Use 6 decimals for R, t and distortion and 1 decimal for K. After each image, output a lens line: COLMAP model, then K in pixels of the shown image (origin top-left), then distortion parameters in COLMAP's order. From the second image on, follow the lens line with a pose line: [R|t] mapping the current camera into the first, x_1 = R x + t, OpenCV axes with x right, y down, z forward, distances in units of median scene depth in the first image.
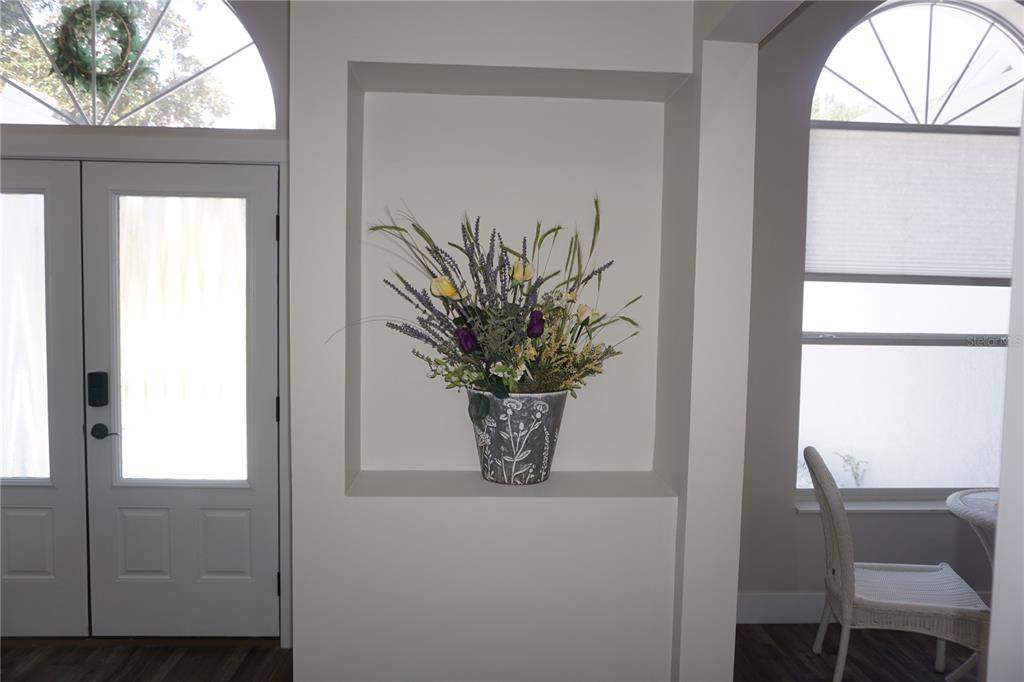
lens RADIAL K [[693.1, 0, 511.3], [0, 693.1, 338.6], [0, 0, 1]] dist [-0.039837, 0.022514]
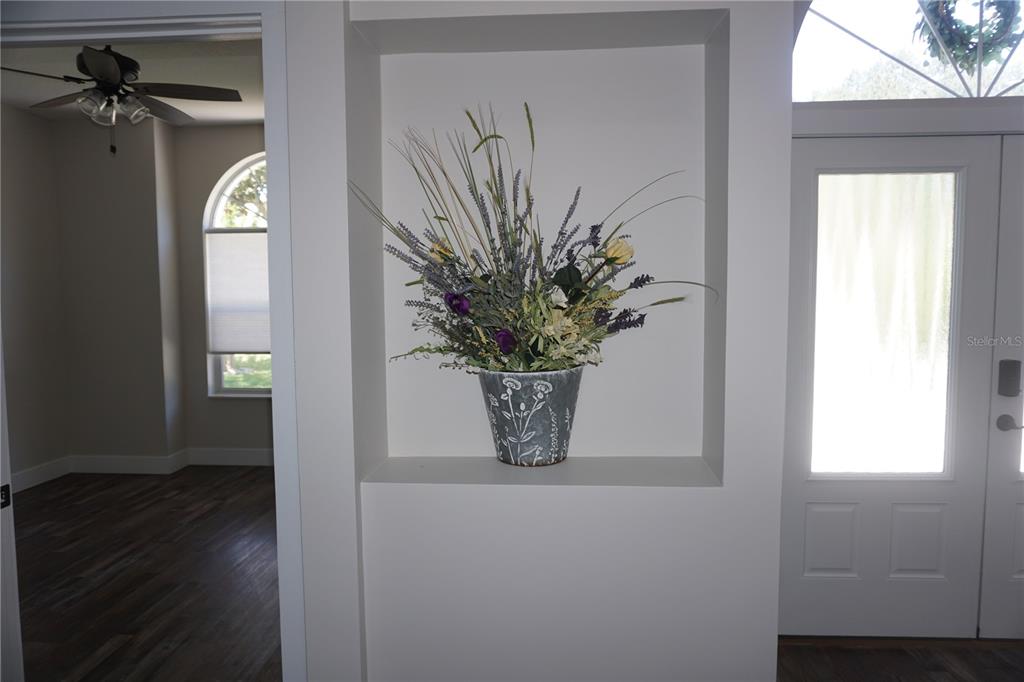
lens RADIAL K [[693.1, 0, 511.6], [0, 693.1, 339.4], [0, 0, 1]] dist [-0.039837, 0.022514]
pose [[0.993769, -0.017171, -0.110130, -1.189499], [0.018629, 0.999752, 0.012219, -0.003286], [0.109893, -0.014195, 0.993842, -0.006414]]
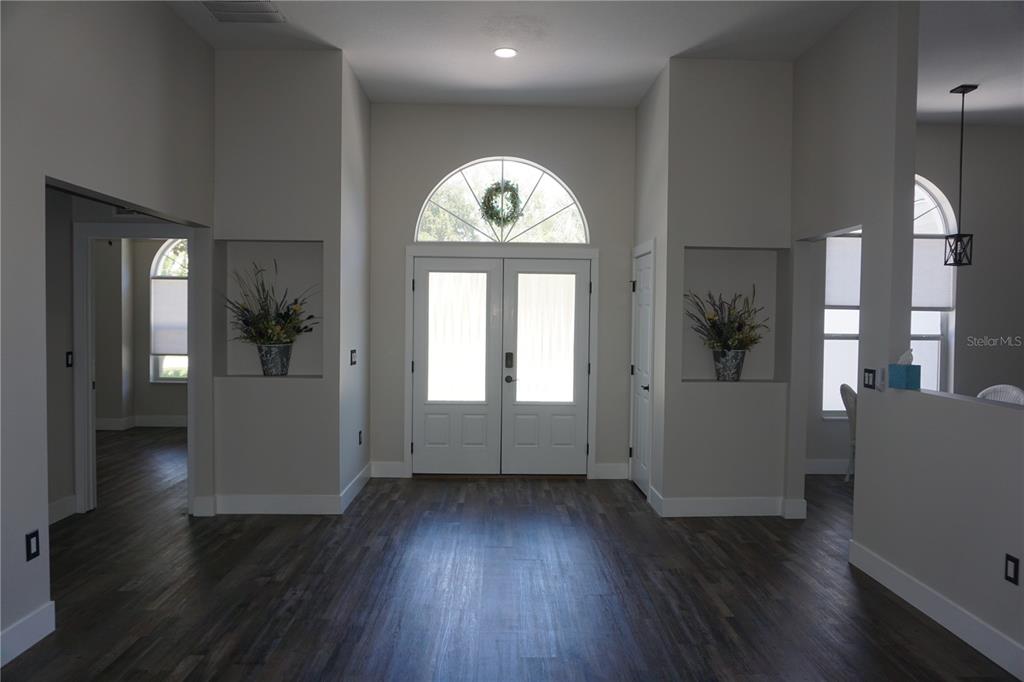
lens RADIAL K [[693.1, 0, 512.7], [0, 693.1, 344.1], [0, 0, 1]] dist [-0.039837, 0.022514]
pose [[0.999857, -0.003169, -0.016620, -0.559529], [0.002803, 0.999753, -0.022038, 0.072164], [0.016686, 0.021988, 0.999619, -1.266146]]
